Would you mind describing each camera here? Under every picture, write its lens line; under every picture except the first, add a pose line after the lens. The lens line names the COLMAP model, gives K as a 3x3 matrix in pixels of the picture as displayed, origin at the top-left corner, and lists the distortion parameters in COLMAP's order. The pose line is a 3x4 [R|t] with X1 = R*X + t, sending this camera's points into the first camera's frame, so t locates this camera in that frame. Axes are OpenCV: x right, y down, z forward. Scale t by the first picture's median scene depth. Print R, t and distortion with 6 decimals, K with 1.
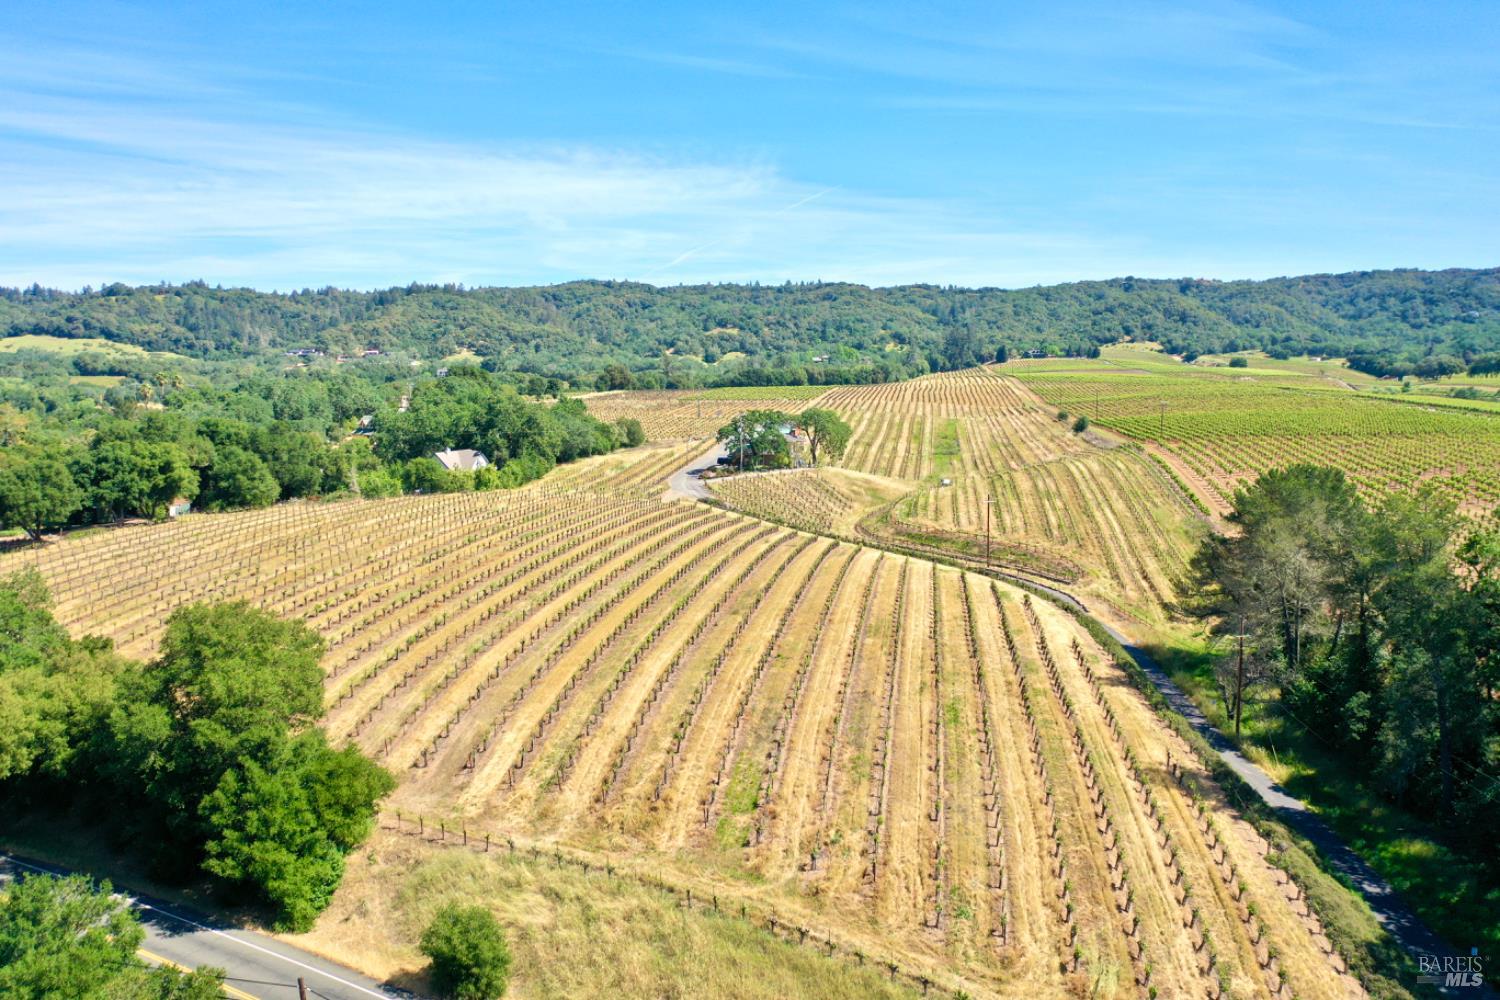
lens RADIAL K [[1191.3, 0, 748.2], [0, 1191.3, 492.6], [0, 0, 1]] dist [0.002561, -0.004159]
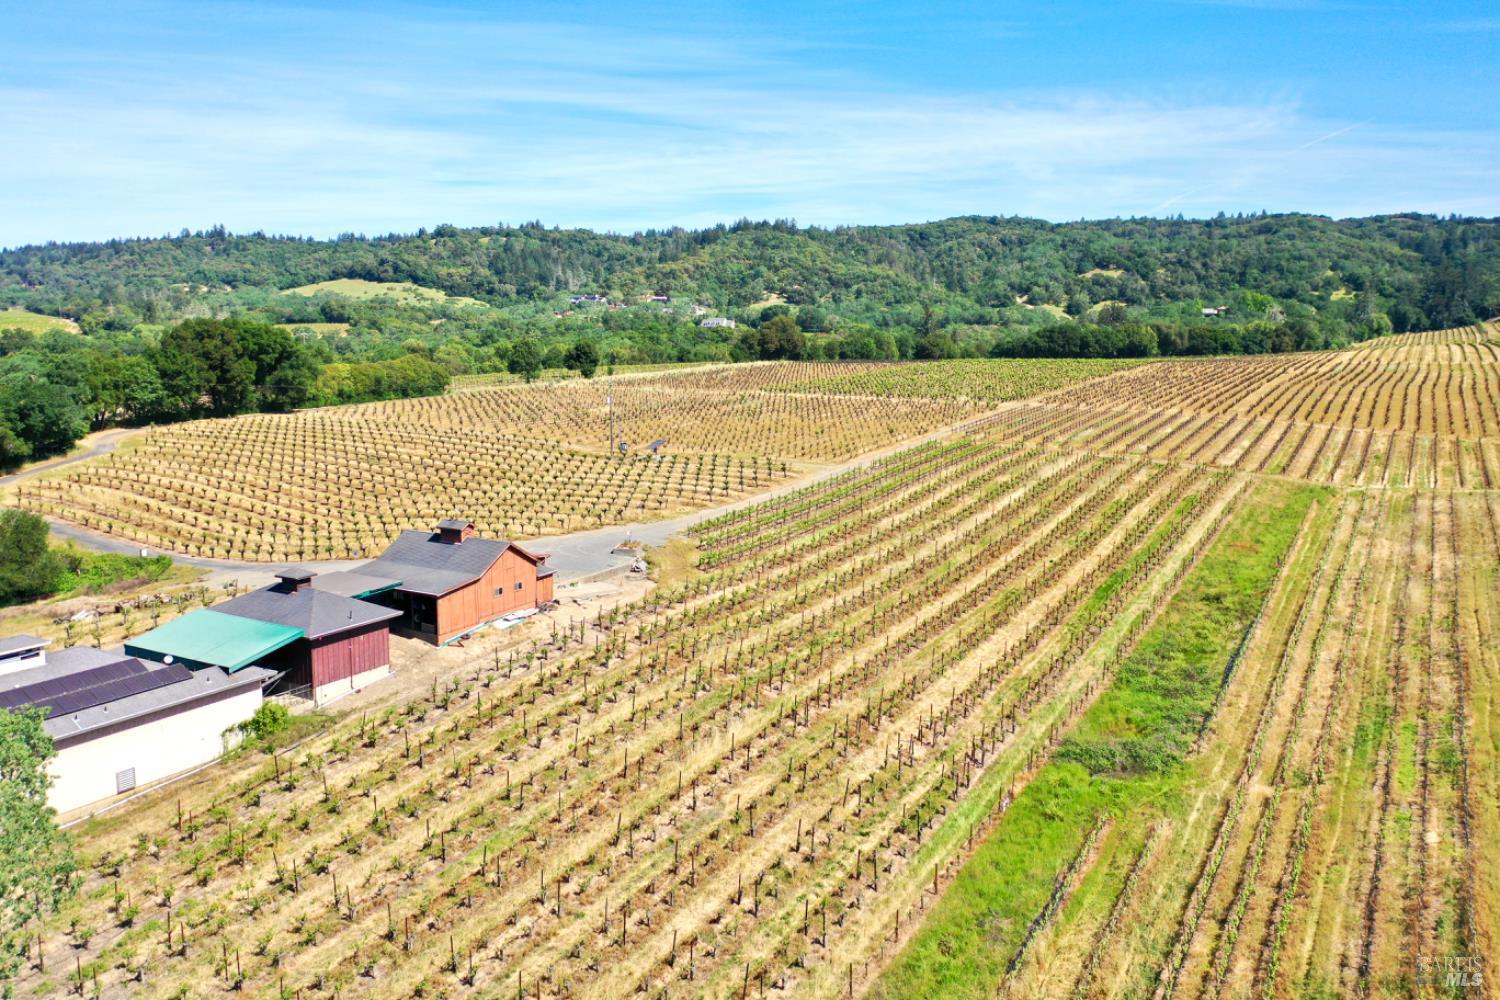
lens RADIAL K [[1191.3, 0, 748.2], [0, 1191.3, 492.6], [0, 0, 1]] dist [0.002561, -0.004159]
pose [[0.933791, 0.062476, -0.352323, 0.047262], [-0.047682, 0.997584, 0.050522, -0.023596], [0.354628, -0.030378, 0.934514, 0.206266]]
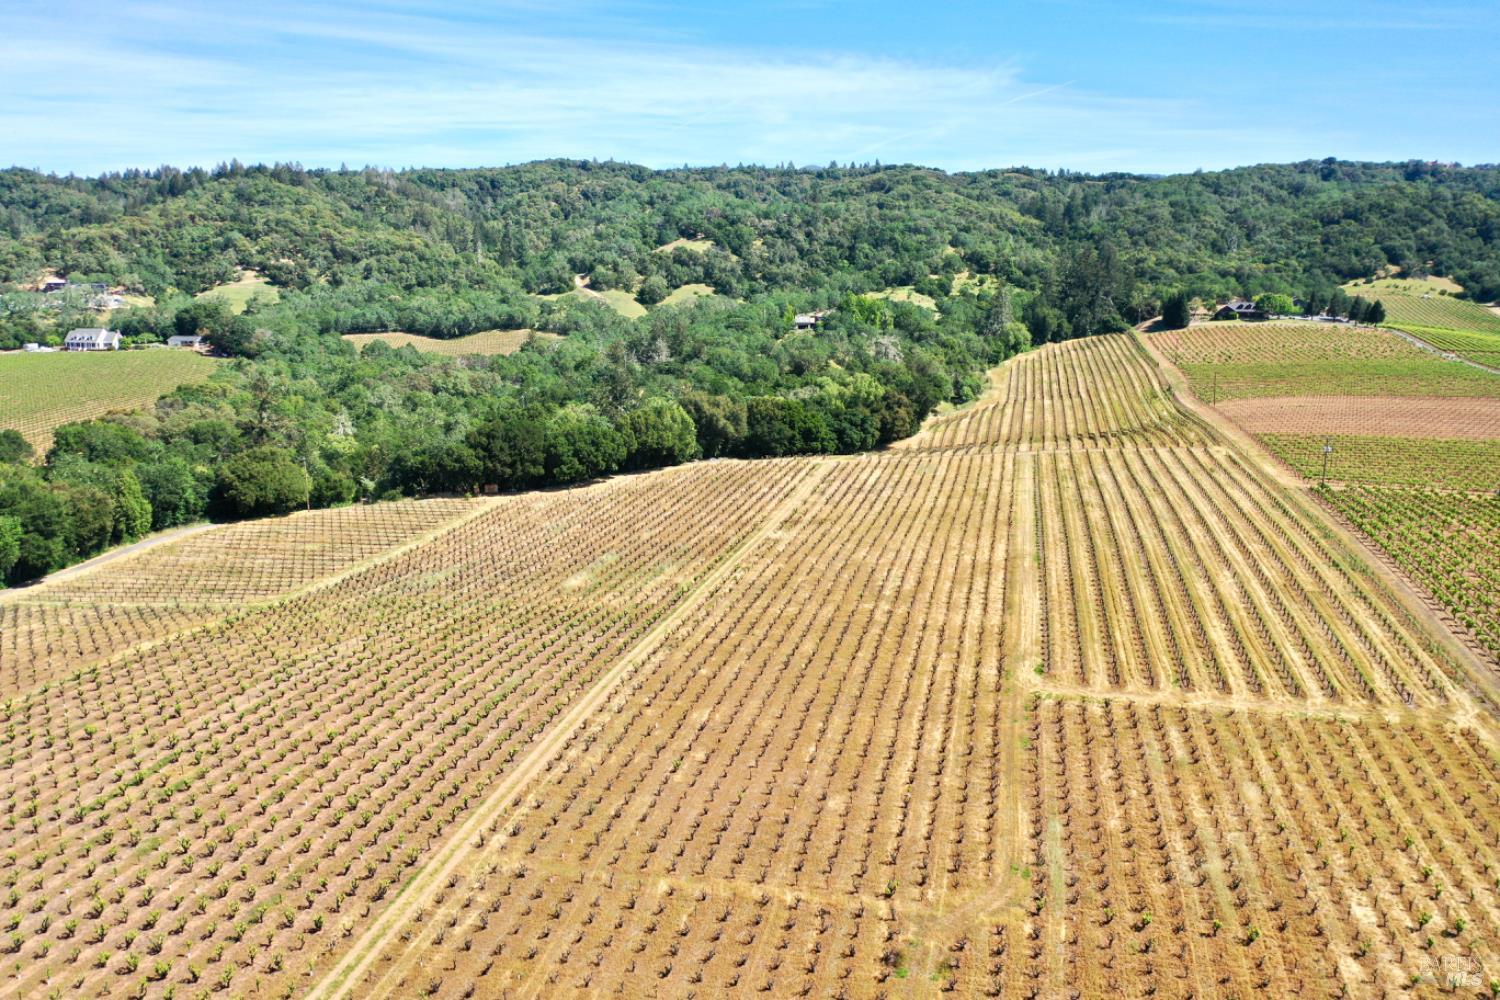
lens RADIAL K [[1191.3, 0, 748.2], [0, 1191.3, 492.6], [0, 0, 1]] dist [0.002561, -0.004159]
pose [[0.997244, 0.024579, -0.070000, 0.057984], [-0.017857, 0.995310, 0.095075, -0.071059], [0.072009, -0.093563, 0.993006, 0.402850]]
